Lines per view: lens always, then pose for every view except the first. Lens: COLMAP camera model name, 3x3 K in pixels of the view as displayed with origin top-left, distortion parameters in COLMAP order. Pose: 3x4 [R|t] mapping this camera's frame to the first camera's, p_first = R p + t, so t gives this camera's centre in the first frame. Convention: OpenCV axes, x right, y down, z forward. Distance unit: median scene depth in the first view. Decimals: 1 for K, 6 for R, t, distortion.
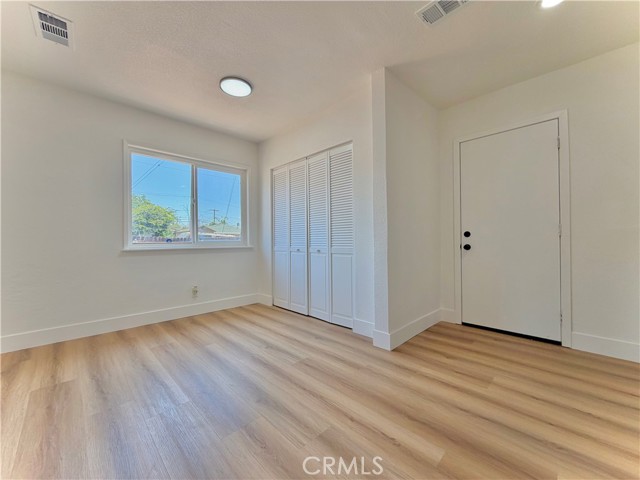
lens RADIAL K [[256.3, 0, 320.0], [0, 256.3, 241.2], [0, 0, 1]] dist [0.000479, -0.000400]
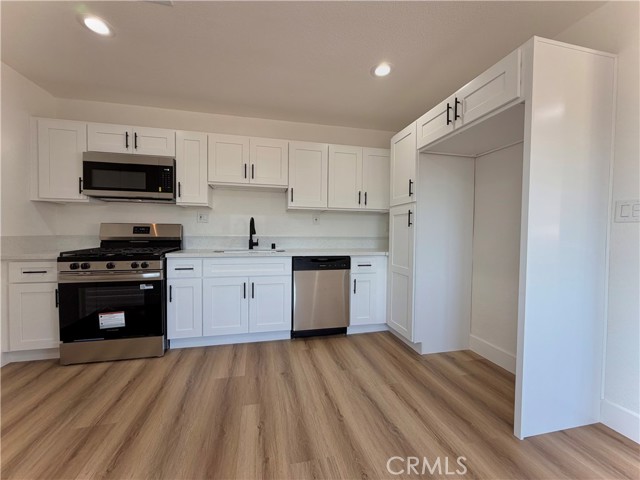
lens RADIAL K [[256.3, 0, 317.4], [0, 256.3, 239.9], [0, 0, 1]] dist [0.000479, -0.000400]
pose [[-0.853022, -0.012881, 0.521716, -0.351986], [-0.000796, 0.999726, 0.023380, -0.074725], [-0.521874, 0.019528, -0.852799, 1.190317]]
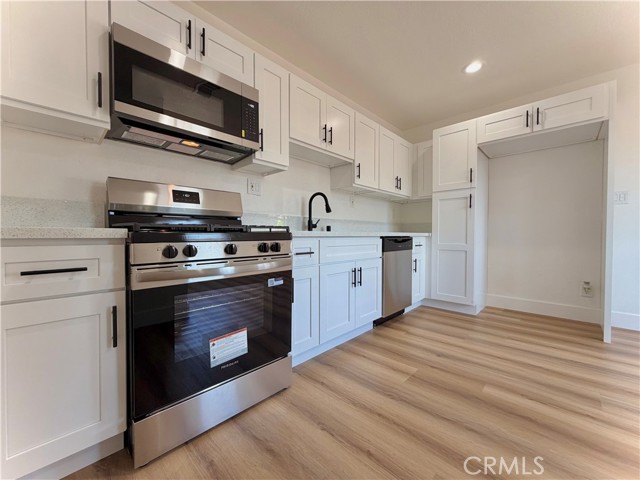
lens RADIAL K [[256.3, 0, 318.0], [0, 256.3, 240.1], [0, 0, 1]] dist [0.000479, -0.000400]
pose [[-0.999627, 0.008399, -0.026004, 0.797059], [0.007800, 0.999704, 0.023063, 0.028837], [0.026190, 0.022851, -0.999396, 1.338207]]
